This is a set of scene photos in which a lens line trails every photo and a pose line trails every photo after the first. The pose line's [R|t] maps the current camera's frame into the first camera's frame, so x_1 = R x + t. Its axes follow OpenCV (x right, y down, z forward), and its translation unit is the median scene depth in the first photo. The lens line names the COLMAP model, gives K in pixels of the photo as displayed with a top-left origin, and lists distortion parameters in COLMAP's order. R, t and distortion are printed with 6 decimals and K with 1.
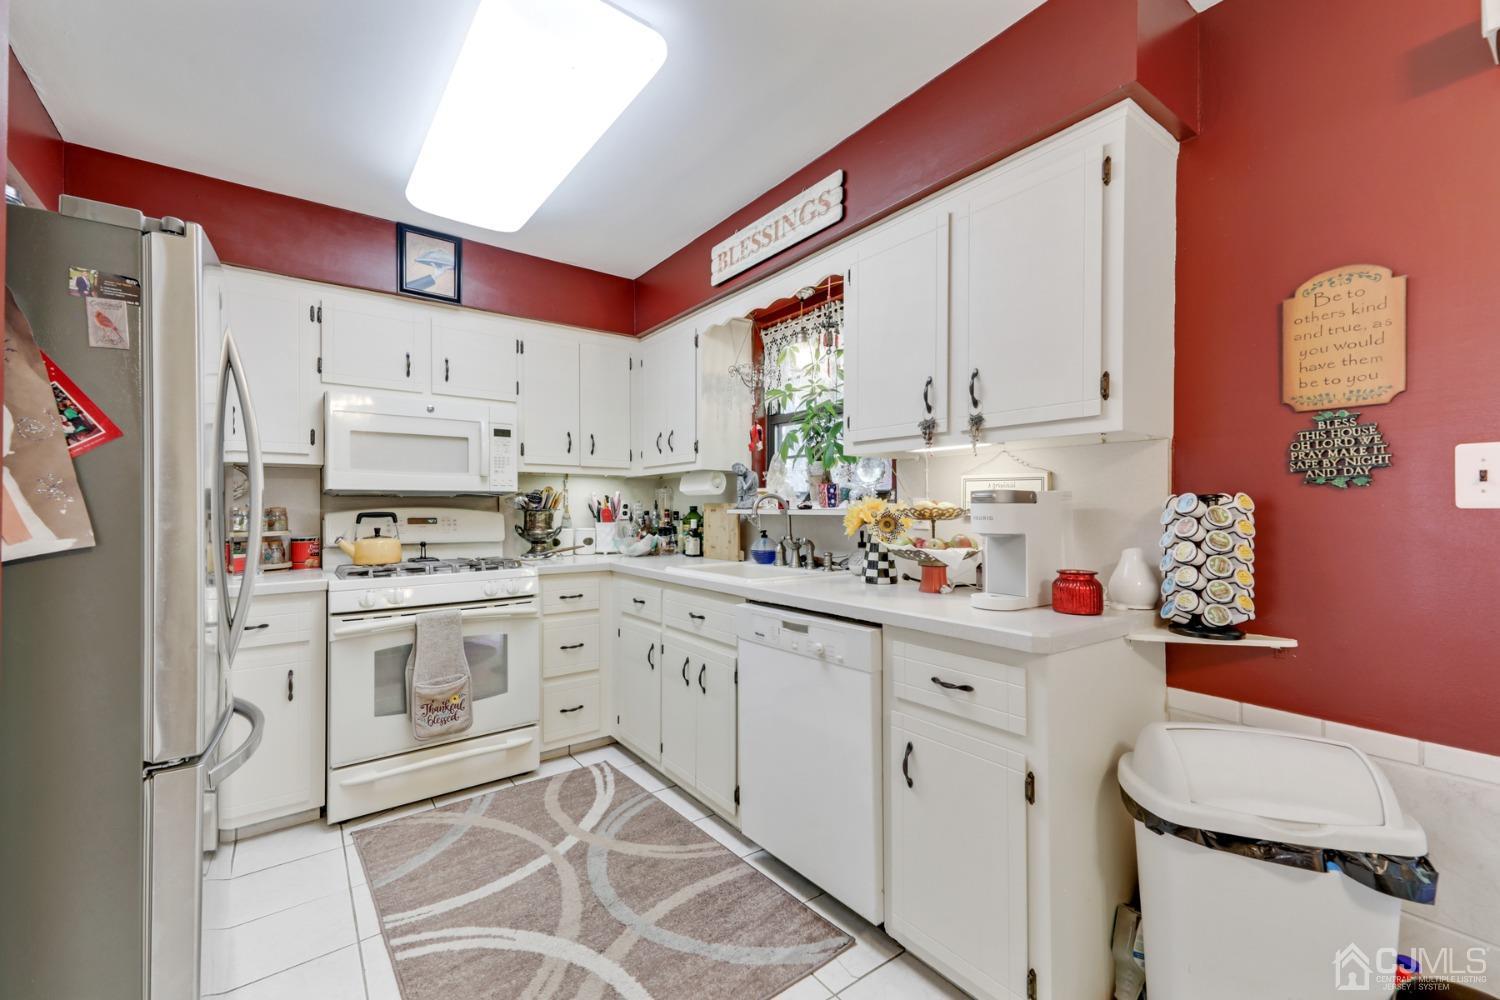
lens RADIAL K [[622.2, 0, 740.4], [0, 622.2, 506.5], [0, 0, 1]] dist [0.020701, -0.000211]
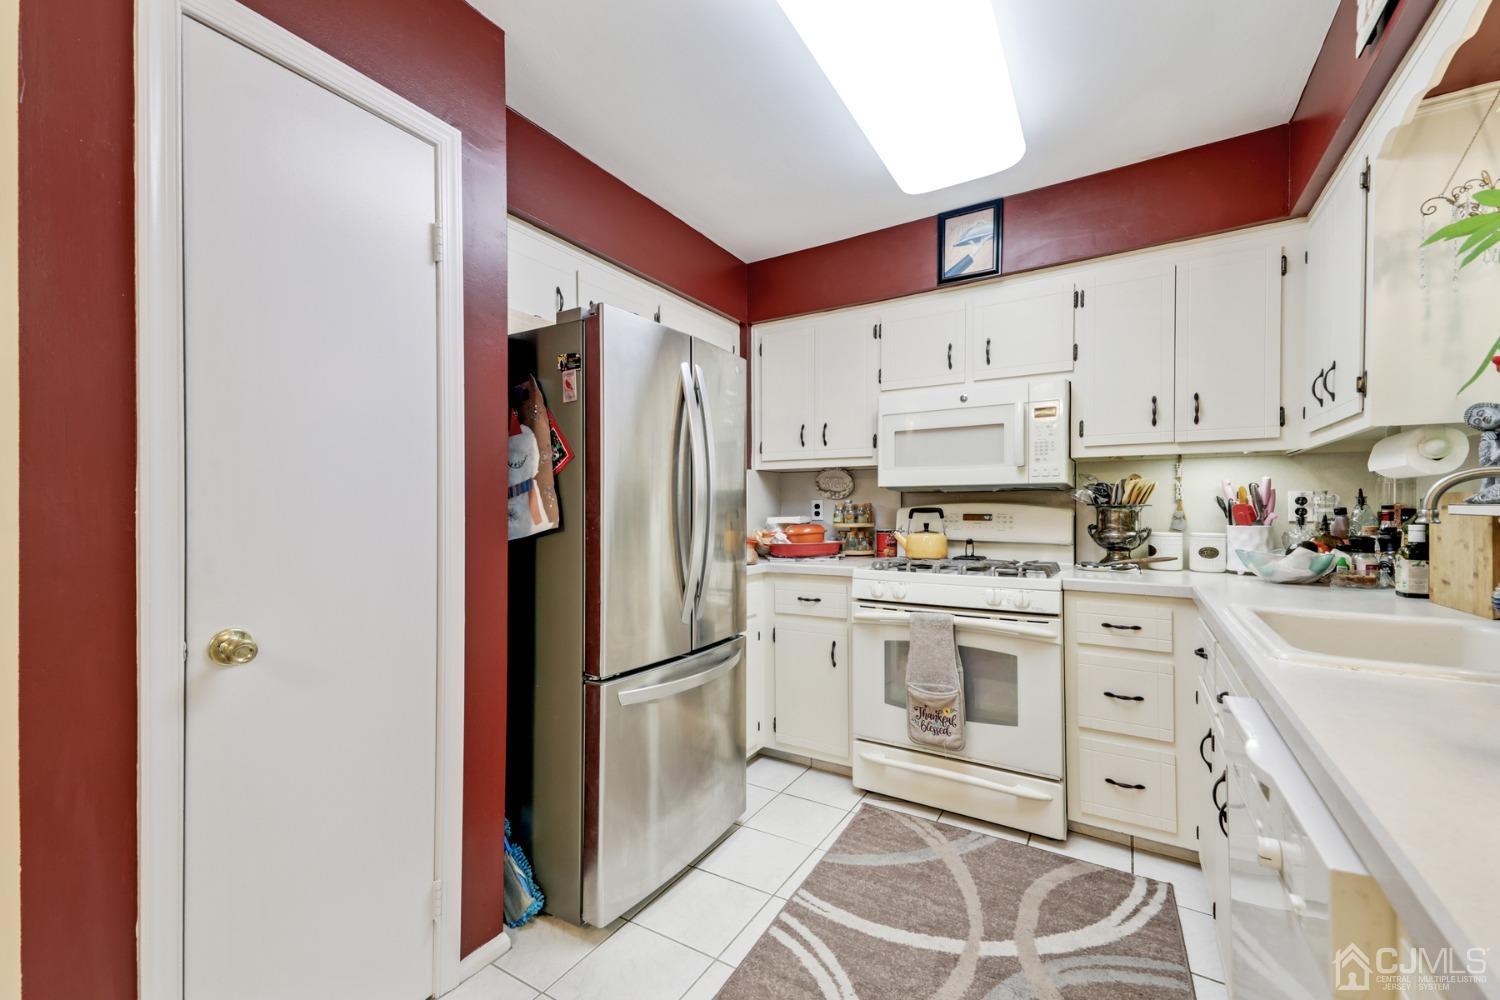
lens RADIAL K [[614.6, 0, 748.9], [0, 614.6, 507.4], [0, 0, 1]] dist [0.030431, -0.000440]
pose [[0.375940, 0.003649, -0.926637, 0.251940], [0.003886, 0.999977, 0.005514, 0.001959], [0.926636, -0.005674, 0.375917, 0.361819]]
